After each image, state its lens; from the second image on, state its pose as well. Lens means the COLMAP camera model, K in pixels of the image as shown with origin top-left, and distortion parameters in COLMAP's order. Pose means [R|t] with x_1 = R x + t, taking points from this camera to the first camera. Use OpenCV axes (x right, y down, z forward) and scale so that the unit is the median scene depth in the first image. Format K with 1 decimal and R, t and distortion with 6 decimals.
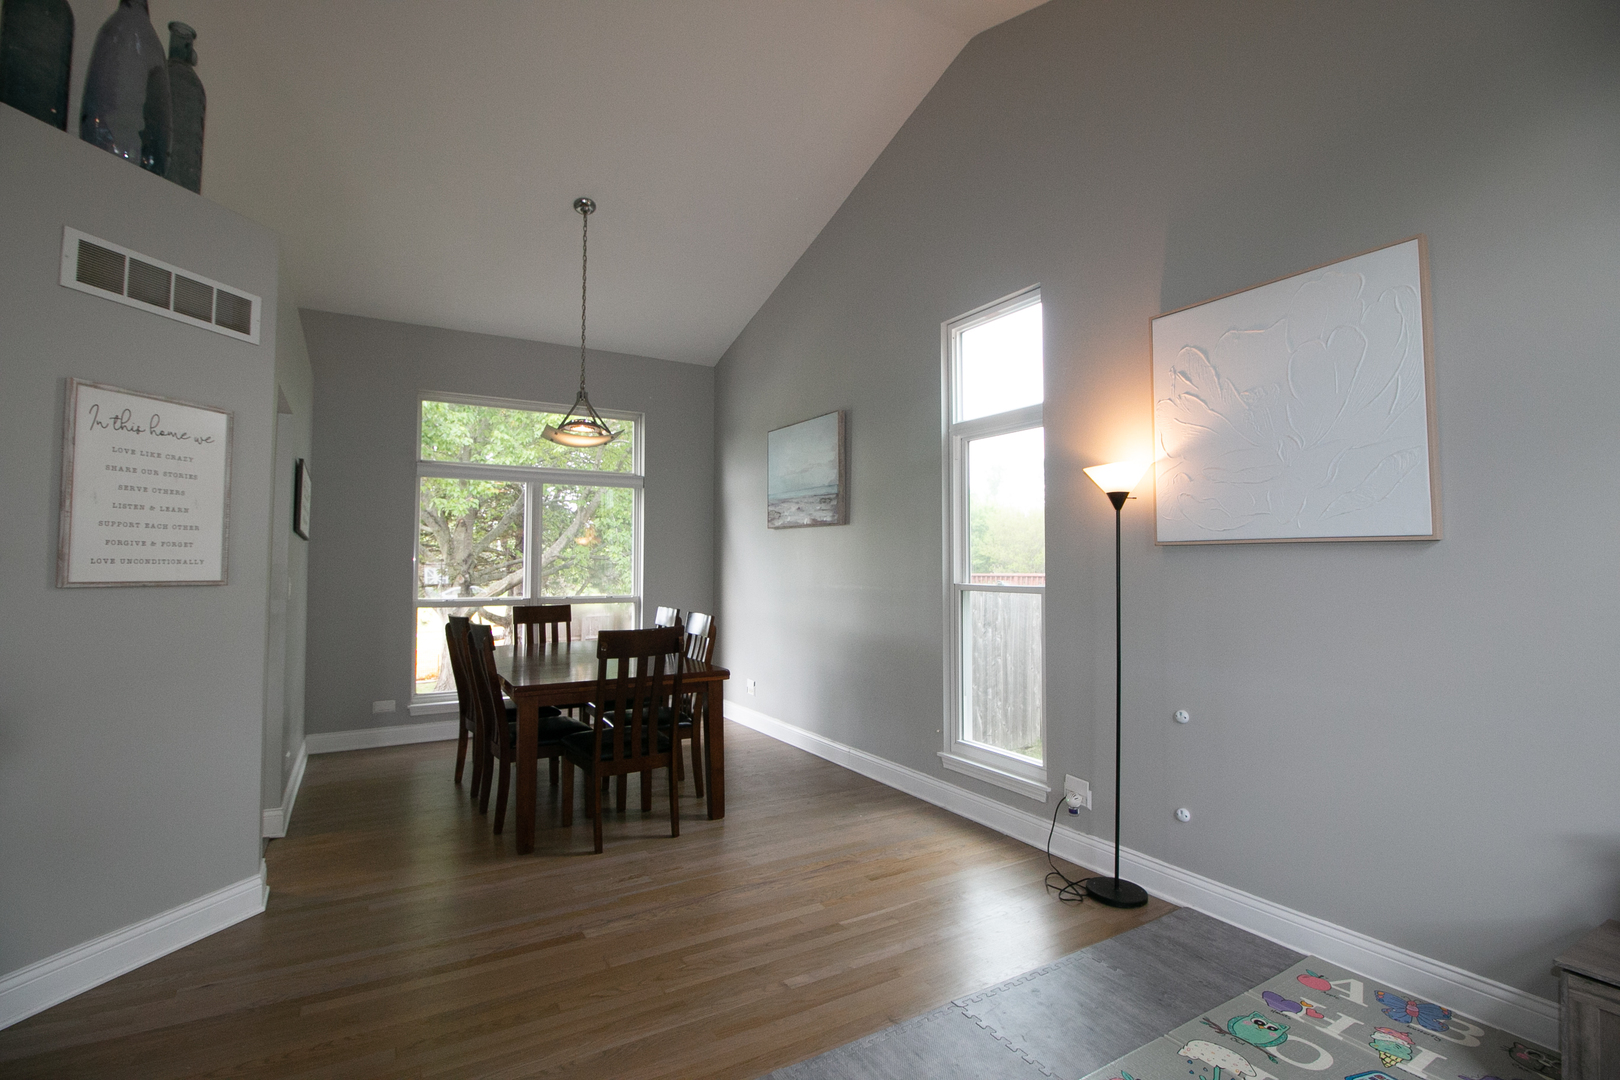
lens RADIAL K [[741.1, 0, 811.0], [0, 741.1, 534.1], [0, 0, 1]] dist [0.025834, -0.028612]
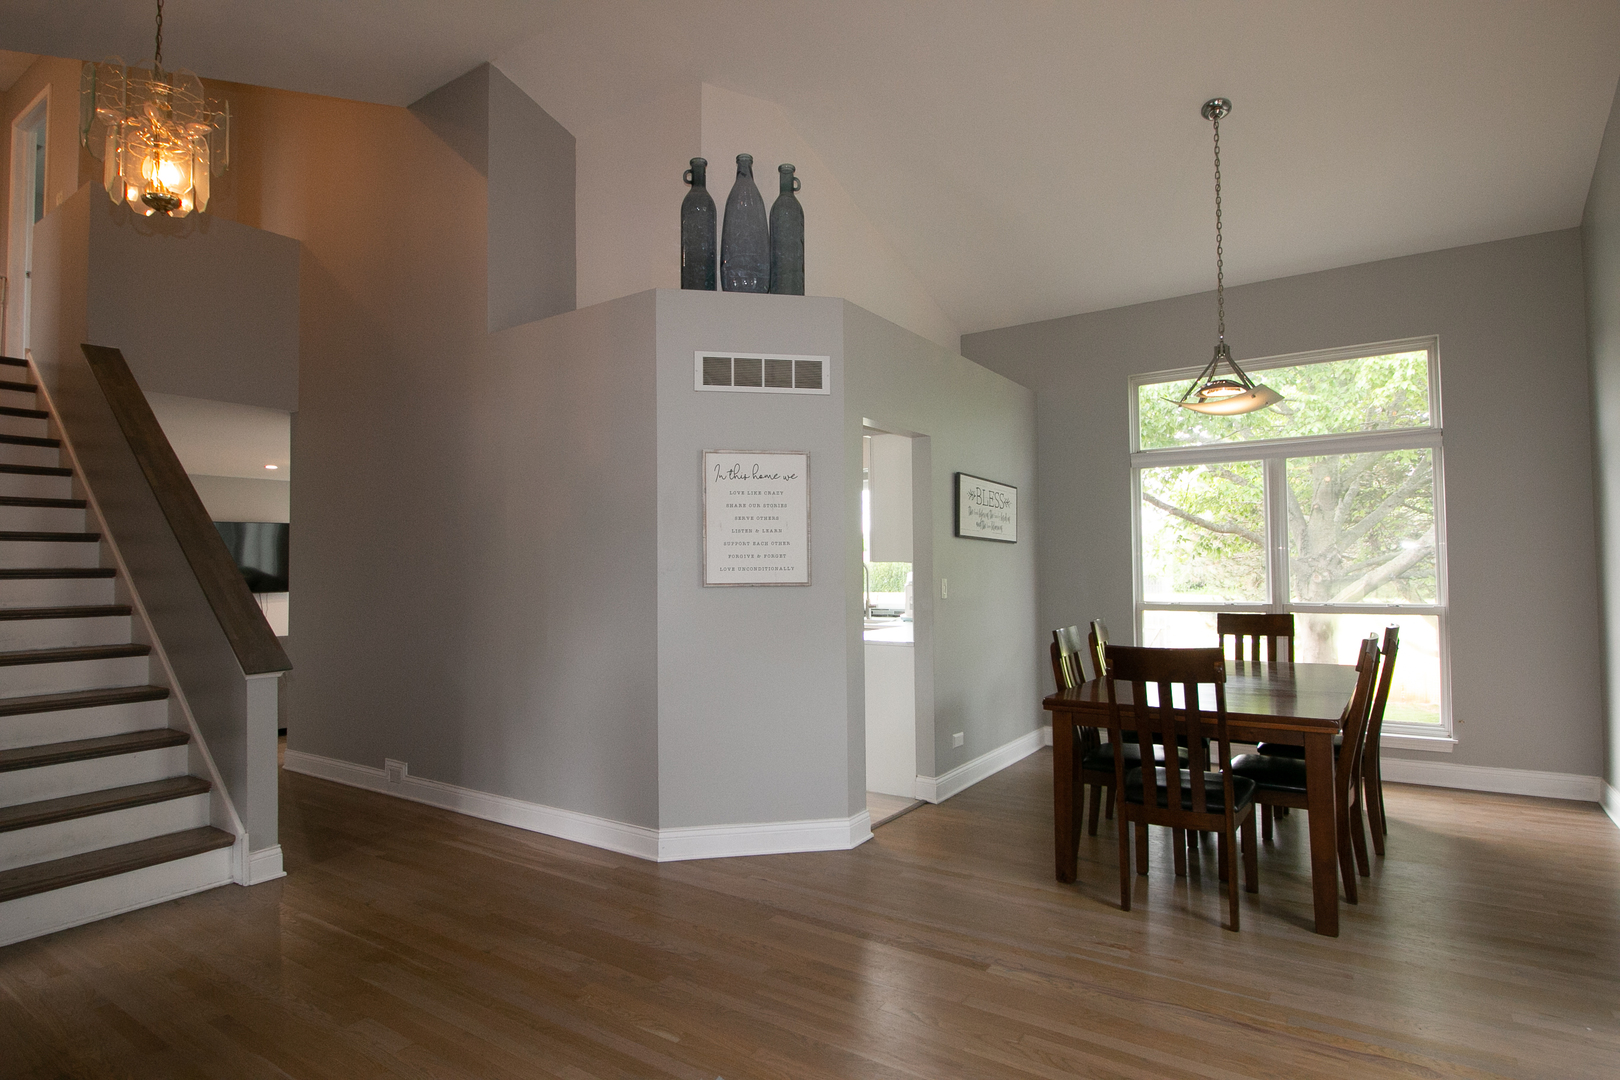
lens RADIAL K [[867.0, 0, 810.0], [0, 867.0, 540.0], [0, 0, 1]] dist [-0.003774, -0.002484]
pose [[0.419528, -0.036124, -0.907023, 0.591981], [0.053503, 0.998455, -0.015018, 0.011188], [0.906164, -0.042227, 0.420812, 0.366134]]
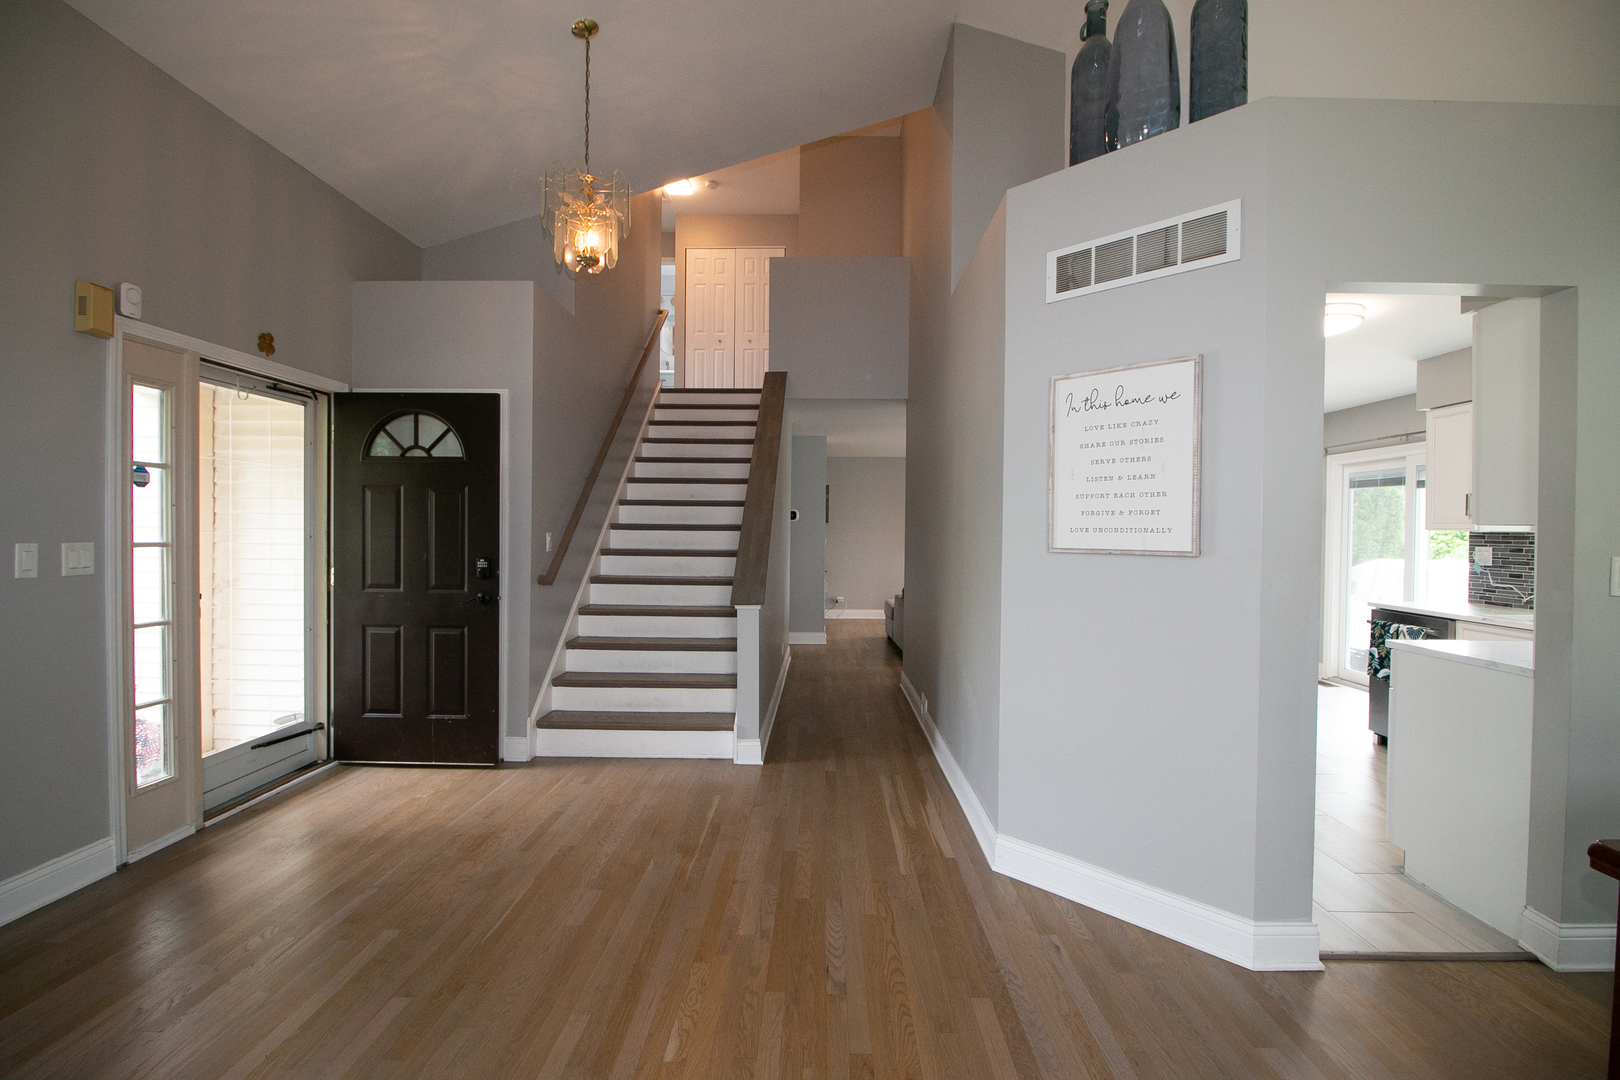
lens RADIAL K [[747.2, 0, 787.7], [0, 747.2, 538.1], [0, 0, 1]] dist [-0.018741, -0.001108]
pose [[-0.553765, 0.005114, -0.832657, 0.200439], [0.033243, 0.999320, -0.015971, 0.044734], [0.832009, -0.036524, -0.553558, 1.085981]]
